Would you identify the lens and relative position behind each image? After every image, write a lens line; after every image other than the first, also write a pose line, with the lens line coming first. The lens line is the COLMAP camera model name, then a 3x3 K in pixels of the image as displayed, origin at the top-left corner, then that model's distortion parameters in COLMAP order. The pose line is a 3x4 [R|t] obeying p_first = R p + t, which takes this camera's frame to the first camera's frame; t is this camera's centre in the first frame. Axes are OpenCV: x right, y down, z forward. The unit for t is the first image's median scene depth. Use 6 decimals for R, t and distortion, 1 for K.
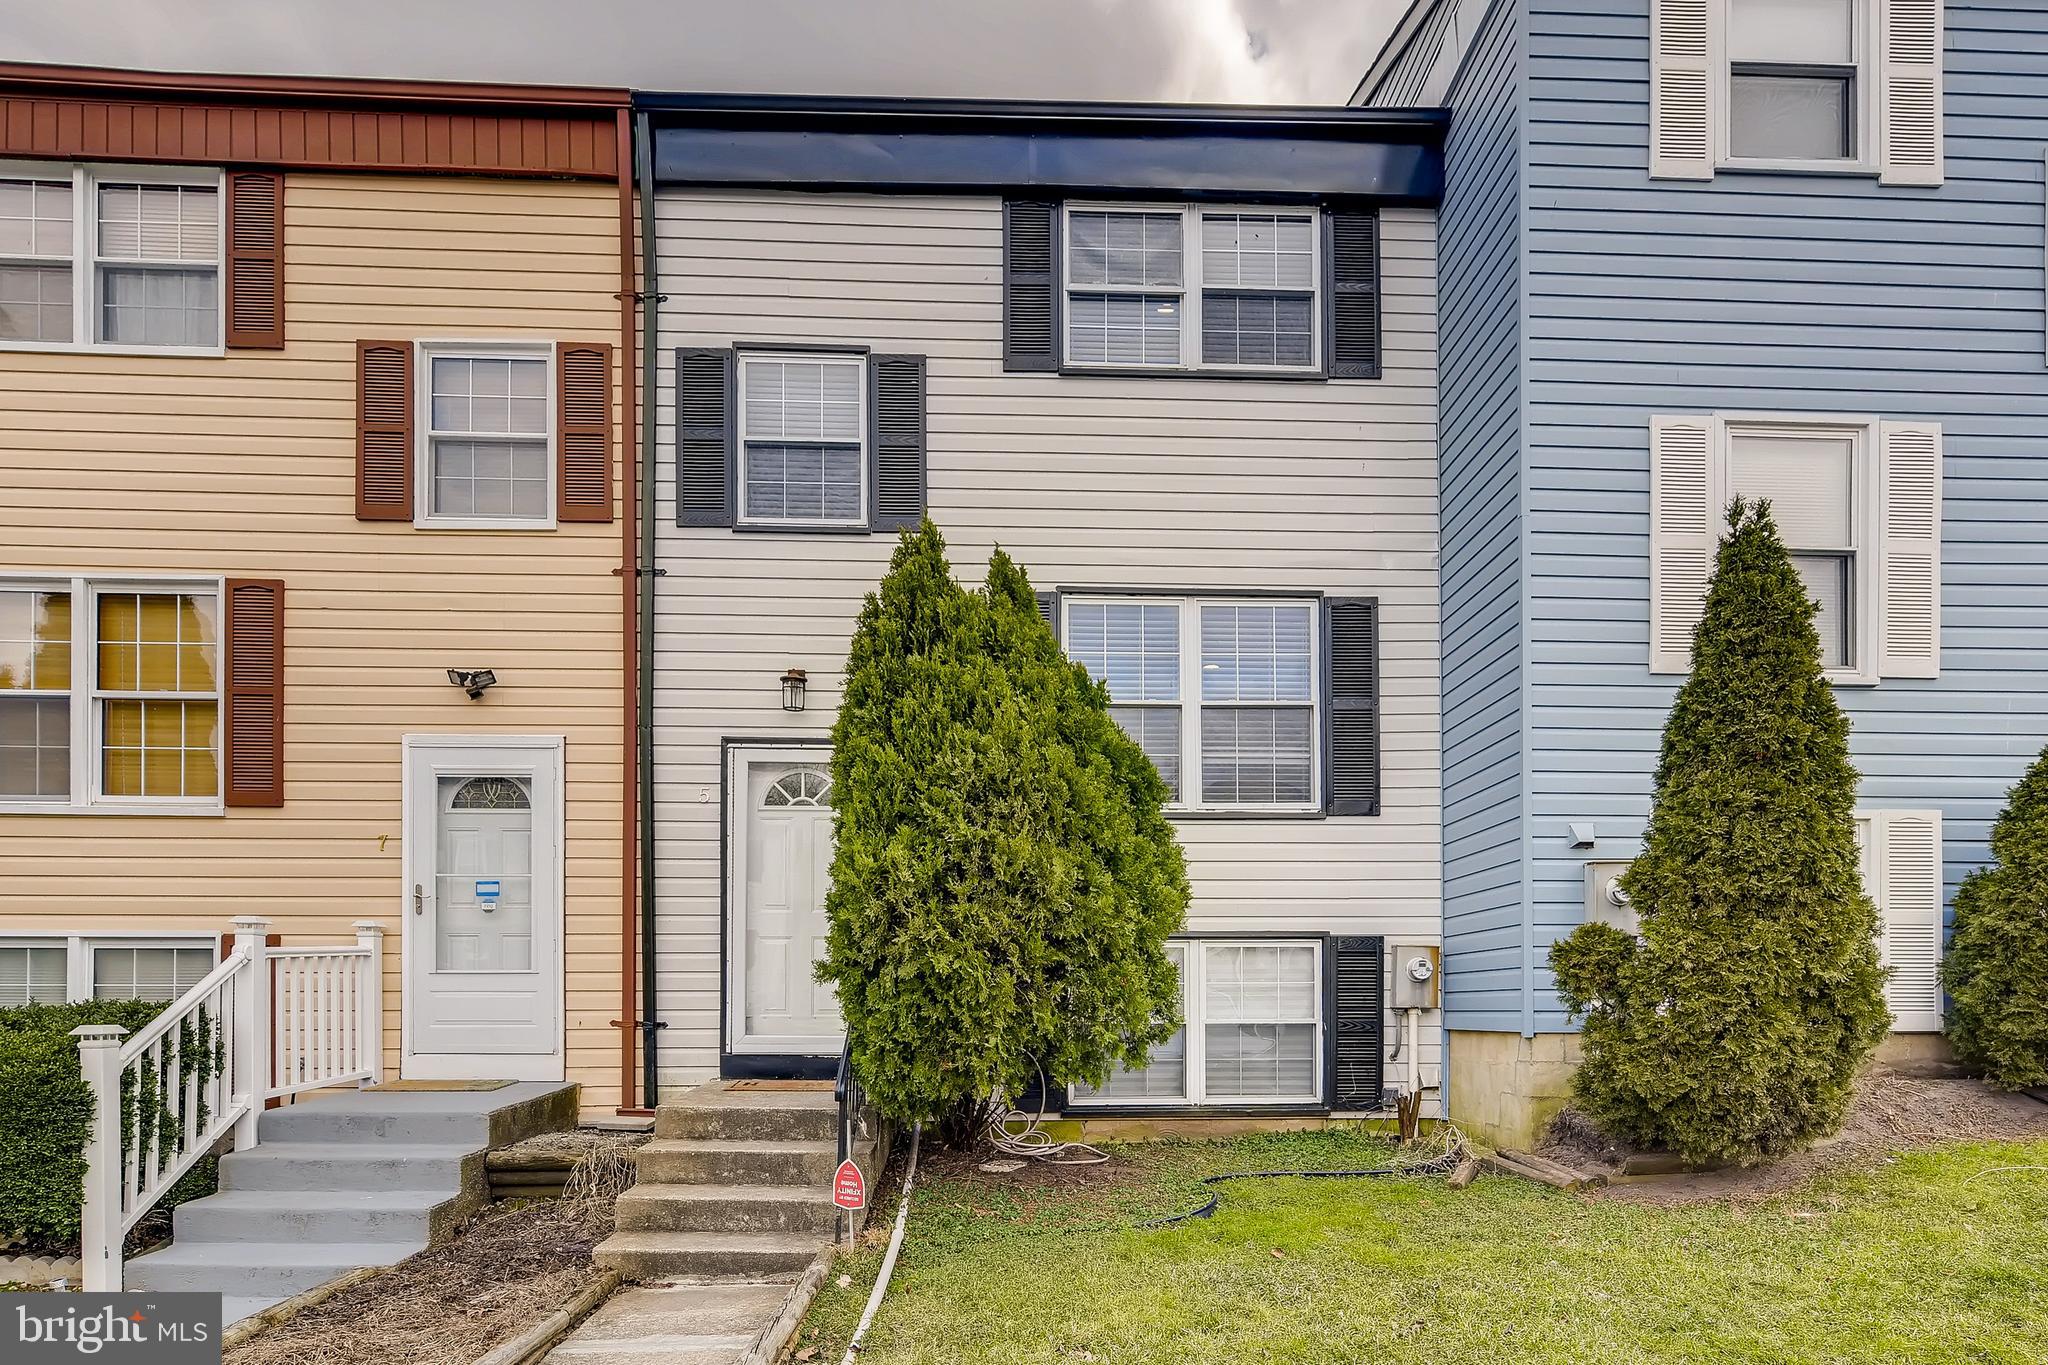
lens RADIAL K [[1047.4, 0, 1024.0], [0, 1047.4, 682.5], [0, 0, 1]] dist [0.000437, 0.000362]
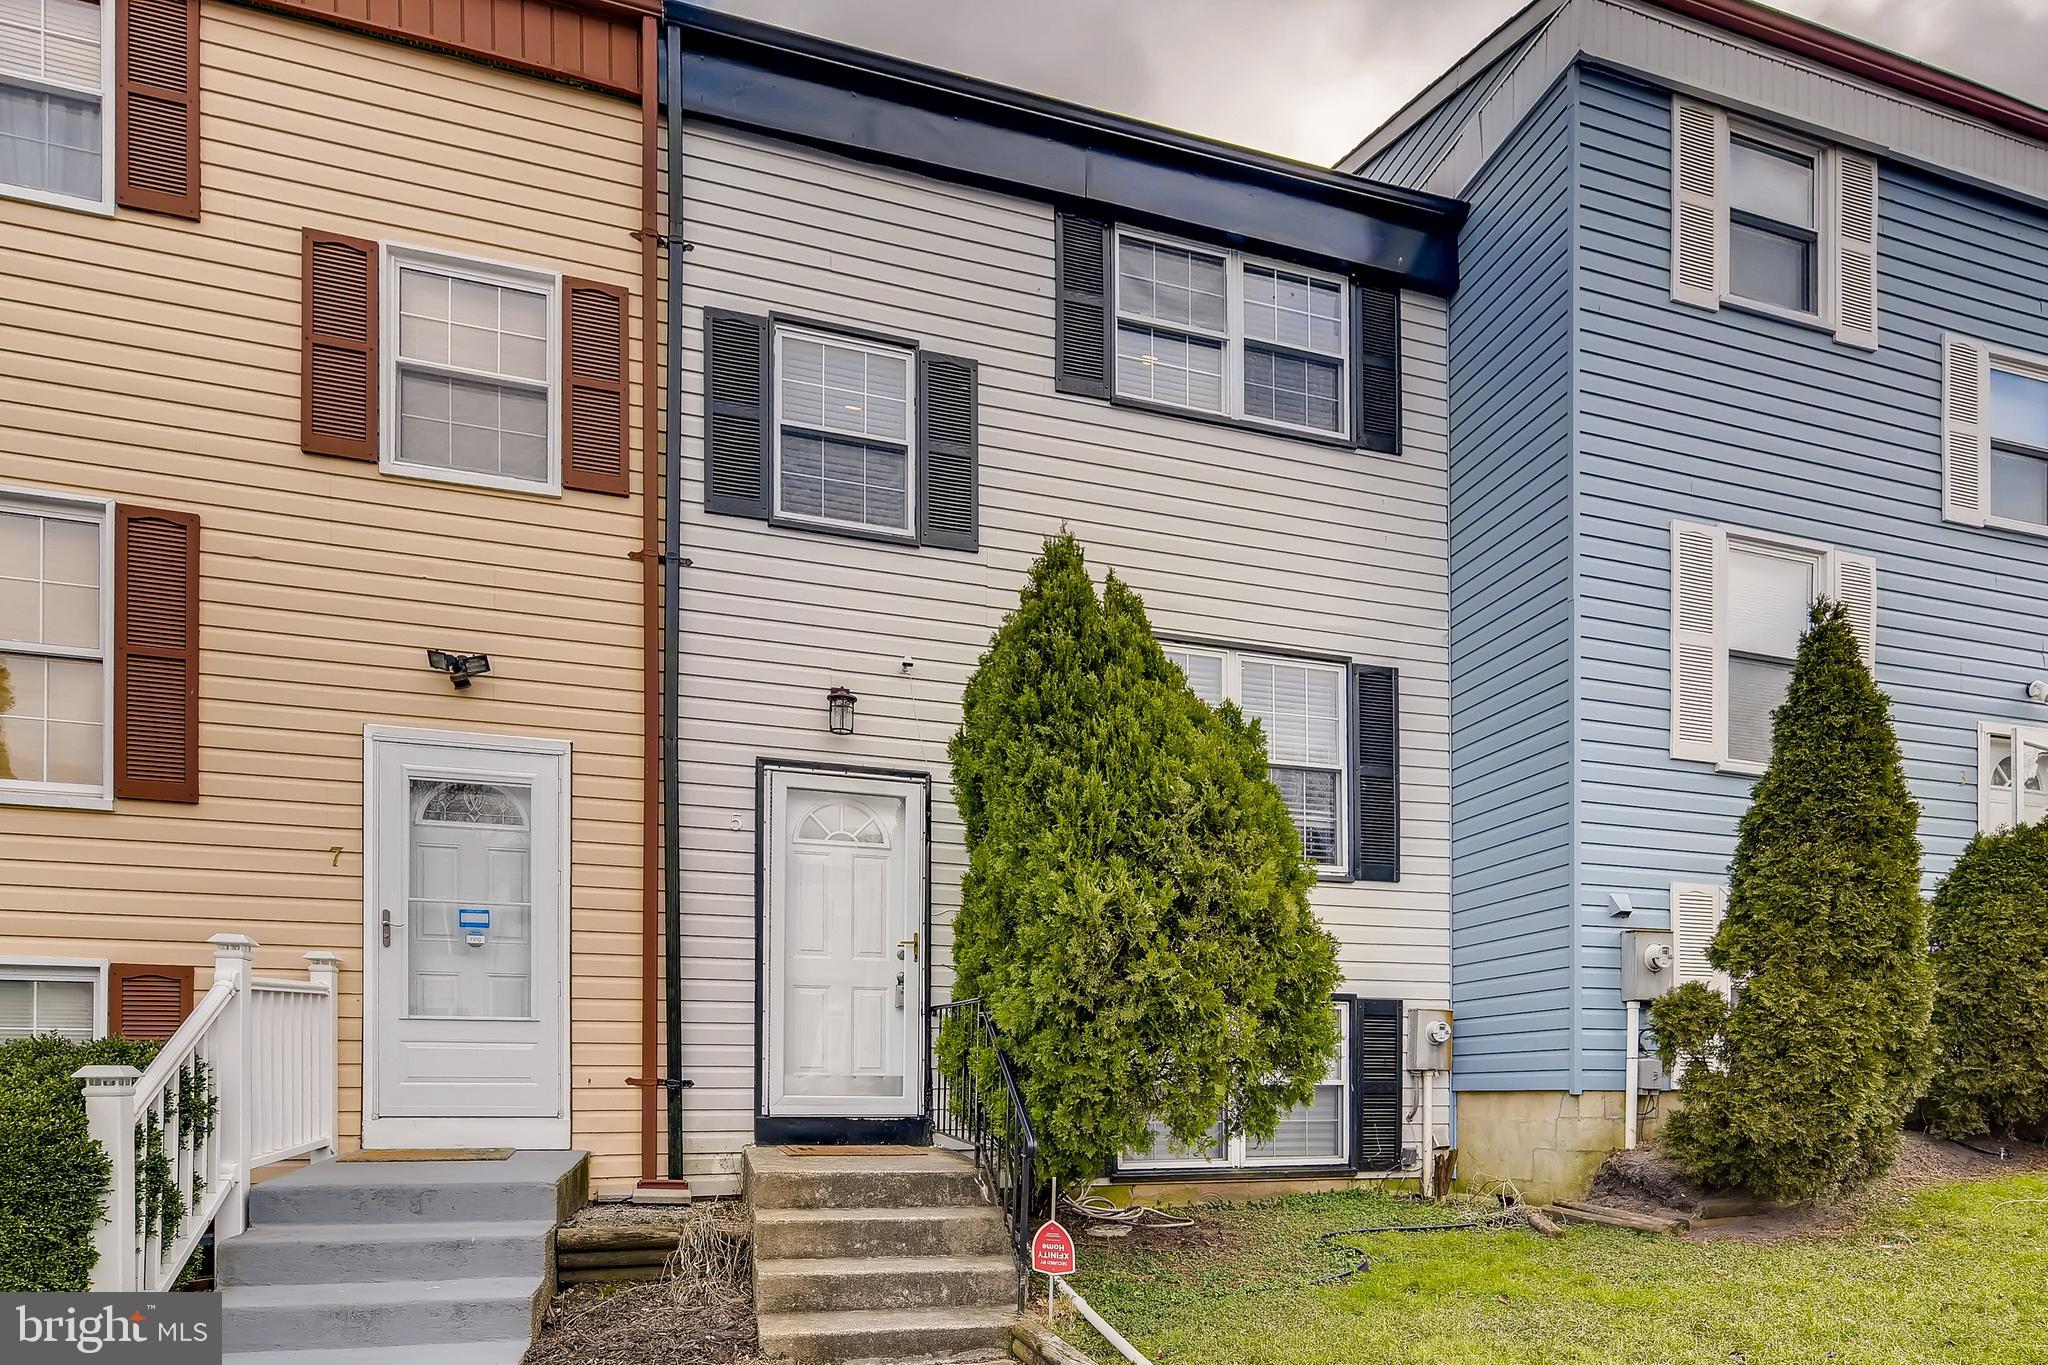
lens RADIAL K [[1080.0, 0, 1023.2], [0, 1080.0, 768.8], [0, 0, 1]] dist [-0.000110, 0.000245]
pose [[0.970451, 0.069109, 0.231189, -0.282932], [-0.071379, 0.997448, 0.001460, 0.045037], [-0.230498, -0.017919, 0.972908, 0.072528]]
